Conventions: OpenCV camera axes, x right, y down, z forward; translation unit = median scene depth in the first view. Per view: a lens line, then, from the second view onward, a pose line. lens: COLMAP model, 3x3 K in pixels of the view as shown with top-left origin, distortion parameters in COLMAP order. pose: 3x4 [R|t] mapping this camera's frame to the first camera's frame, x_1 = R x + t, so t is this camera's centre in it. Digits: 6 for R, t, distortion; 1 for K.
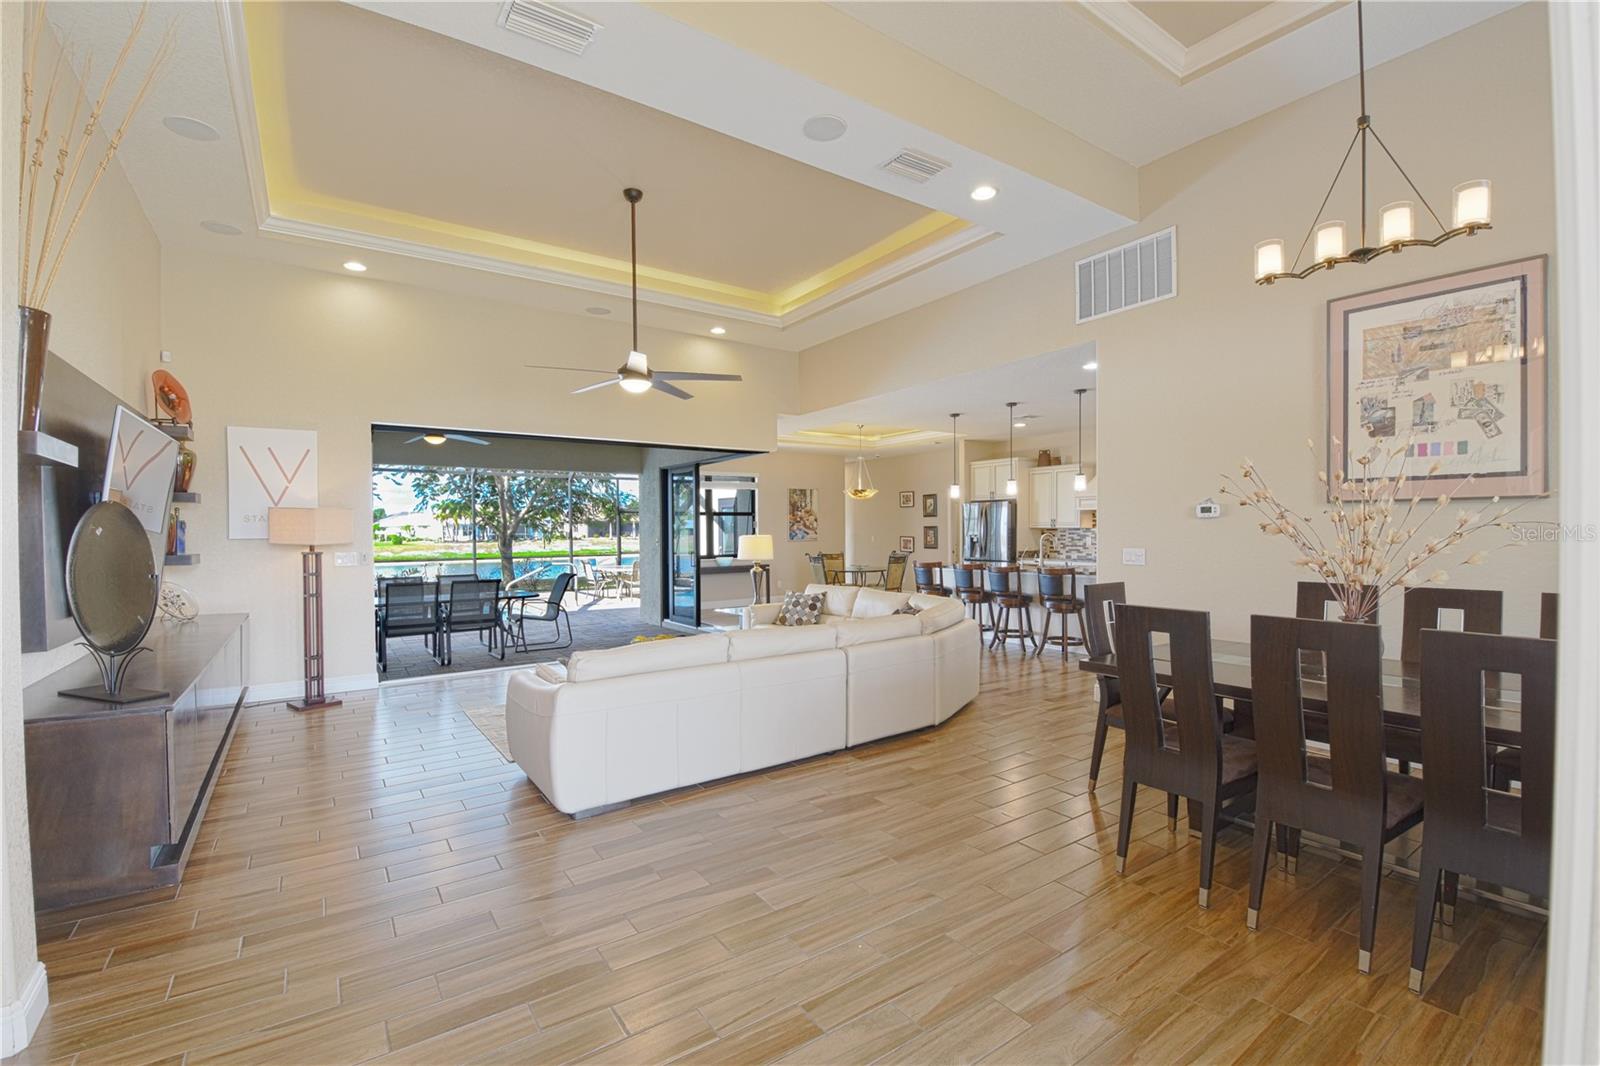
lens RADIAL K [[696.9, 0, 812.7], [0, 696.9, 537.1], [0, 0, 1]] dist [0.010114, -0.014442]
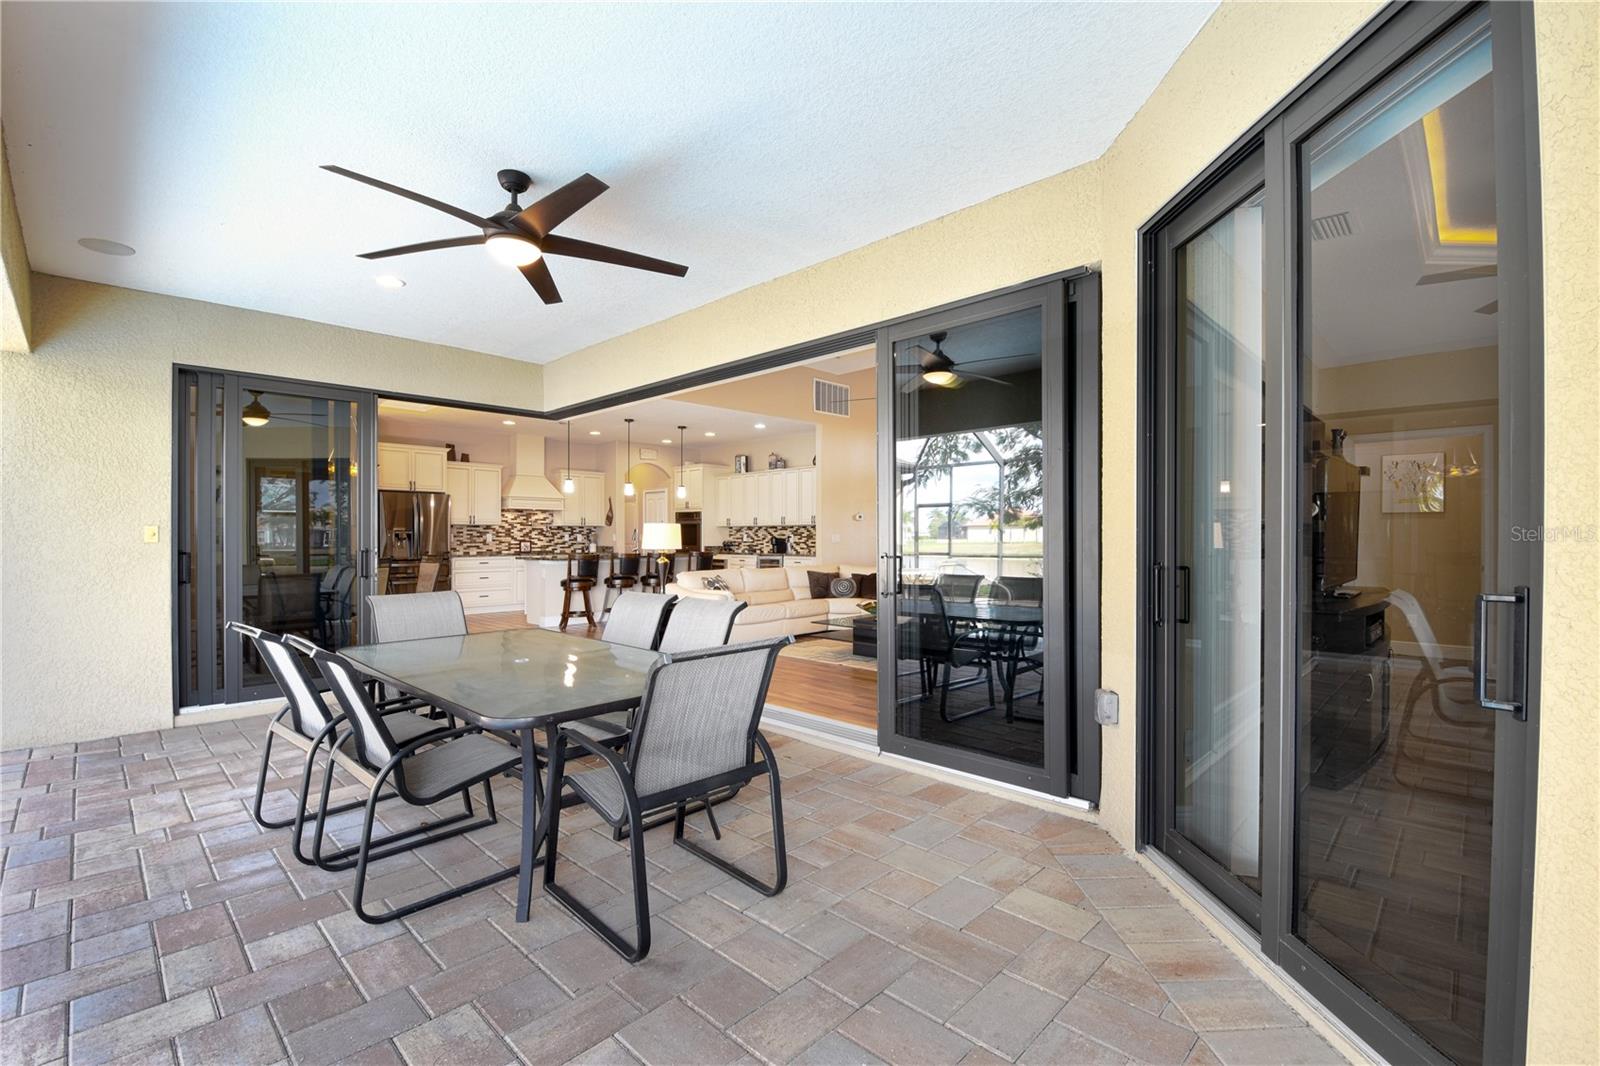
lens RADIAL K [[696.9, 0, 812.7], [0, 696.9, 537.1], [0, 0, 1]] dist [0.010114, -0.014442]
pose [[-0.197362, 0.010250, 0.980277, -2.030062], [0.012817, 0.999887, -0.007874, 0.052746], [-0.980247, 0.011010, -0.197471, 1.978415]]
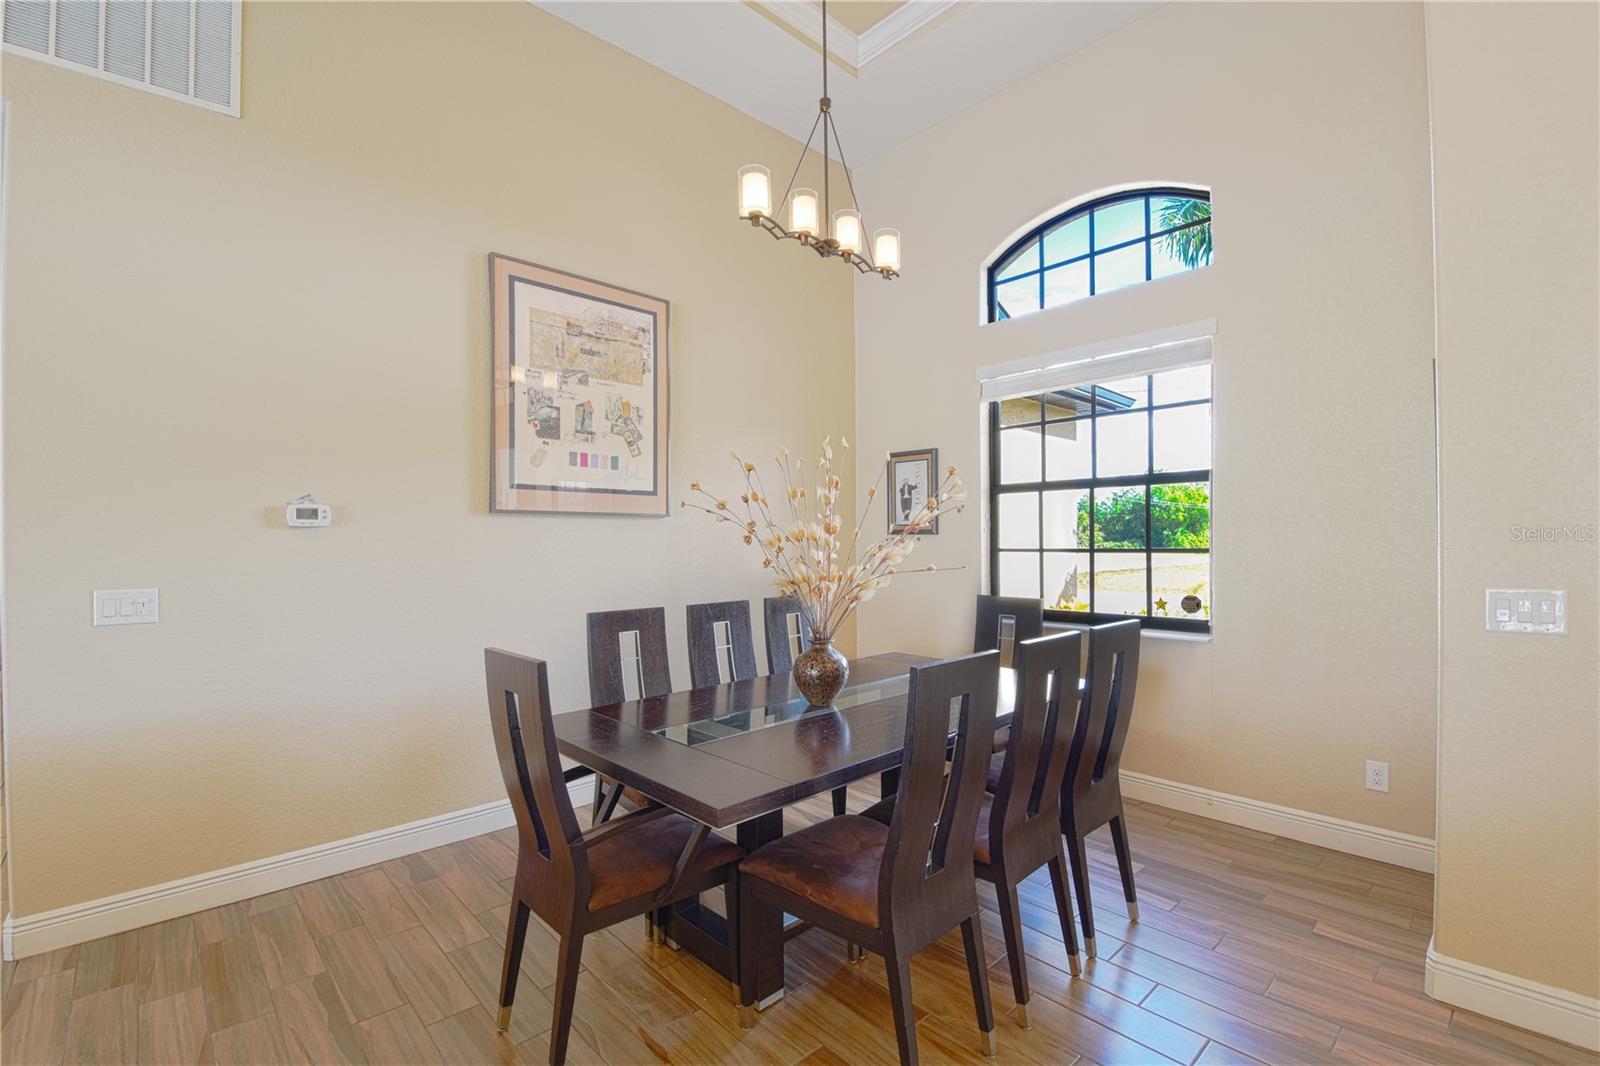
lens RADIAL K [[696.9, 0, 812.7], [0, 696.9, 537.1], [0, 0, 1]] dist [0.010114, -0.014442]
pose [[-0.136279, 0.009968, 0.990620, -0.087114], [0.017305, 0.999821, -0.007680, -0.009545], [-0.990519, 0.016096, -0.136427, 0.816734]]
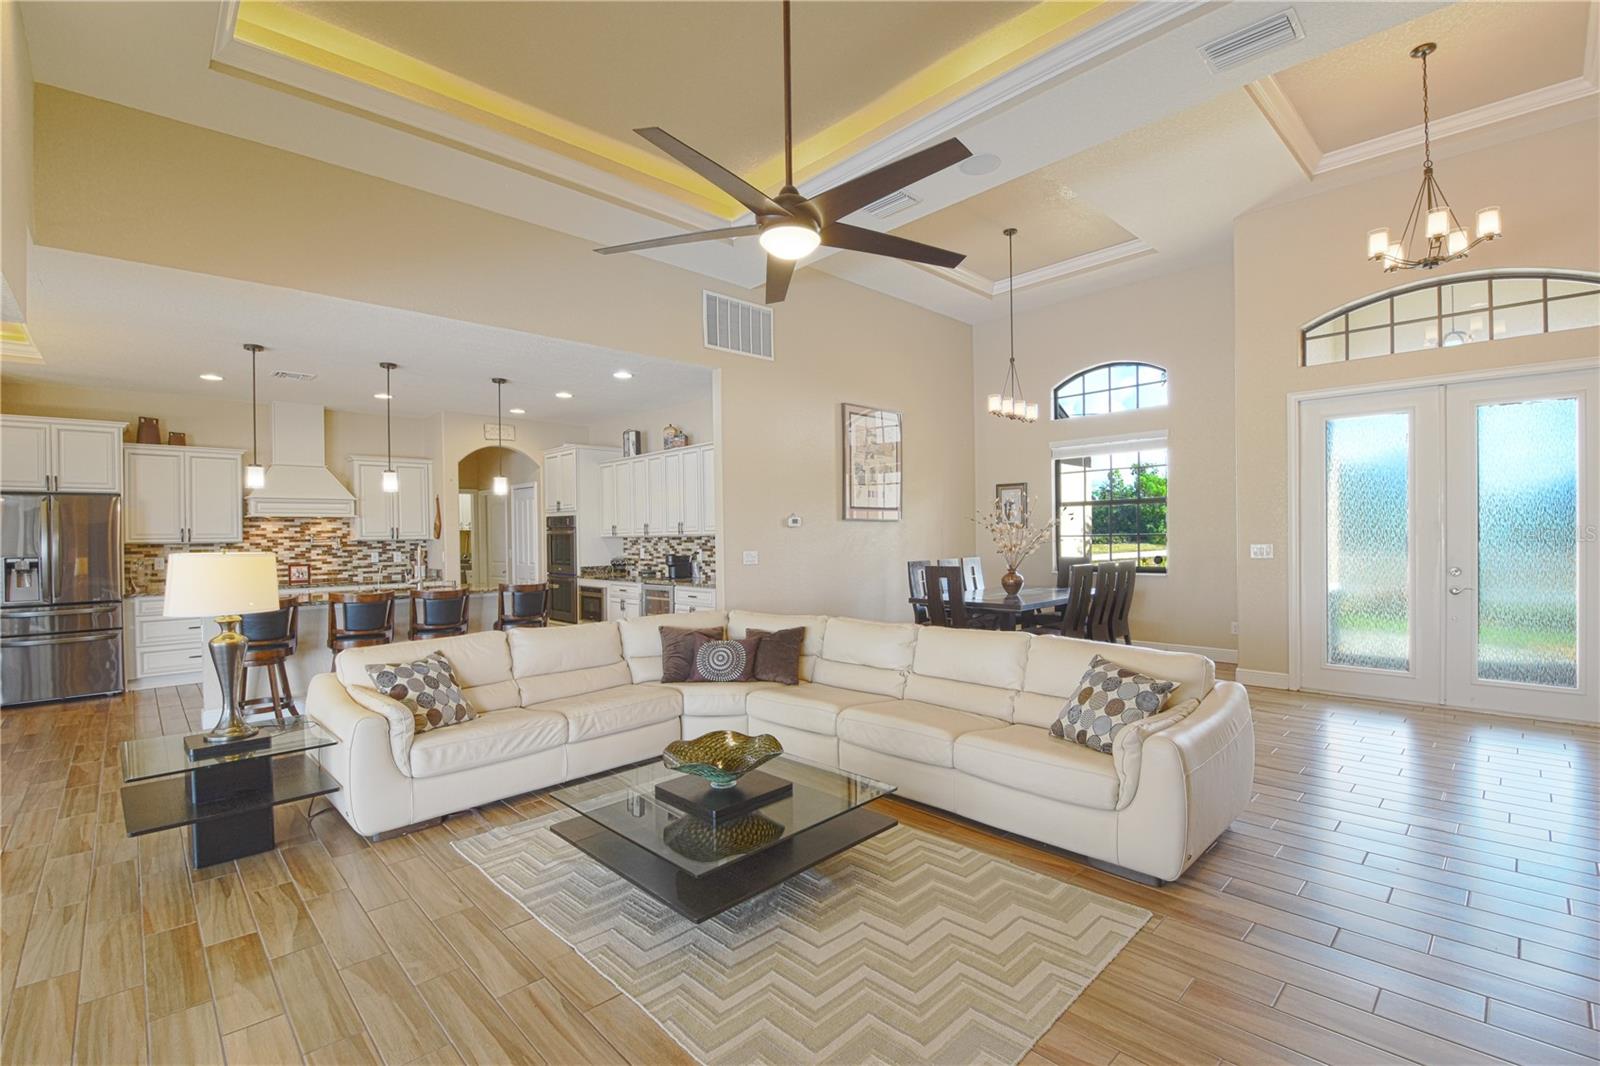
lens RADIAL K [[696.9, 0, 812.7], [0, 696.9, 537.1], [0, 0, 1]] dist [0.010114, -0.014442]
pose [[-0.154666, 0.008645, 0.987929, -1.032395], [0.026872, 0.999629, -0.004540, -0.000085], [-0.987601, 0.025845, -0.154841, 1.460275]]
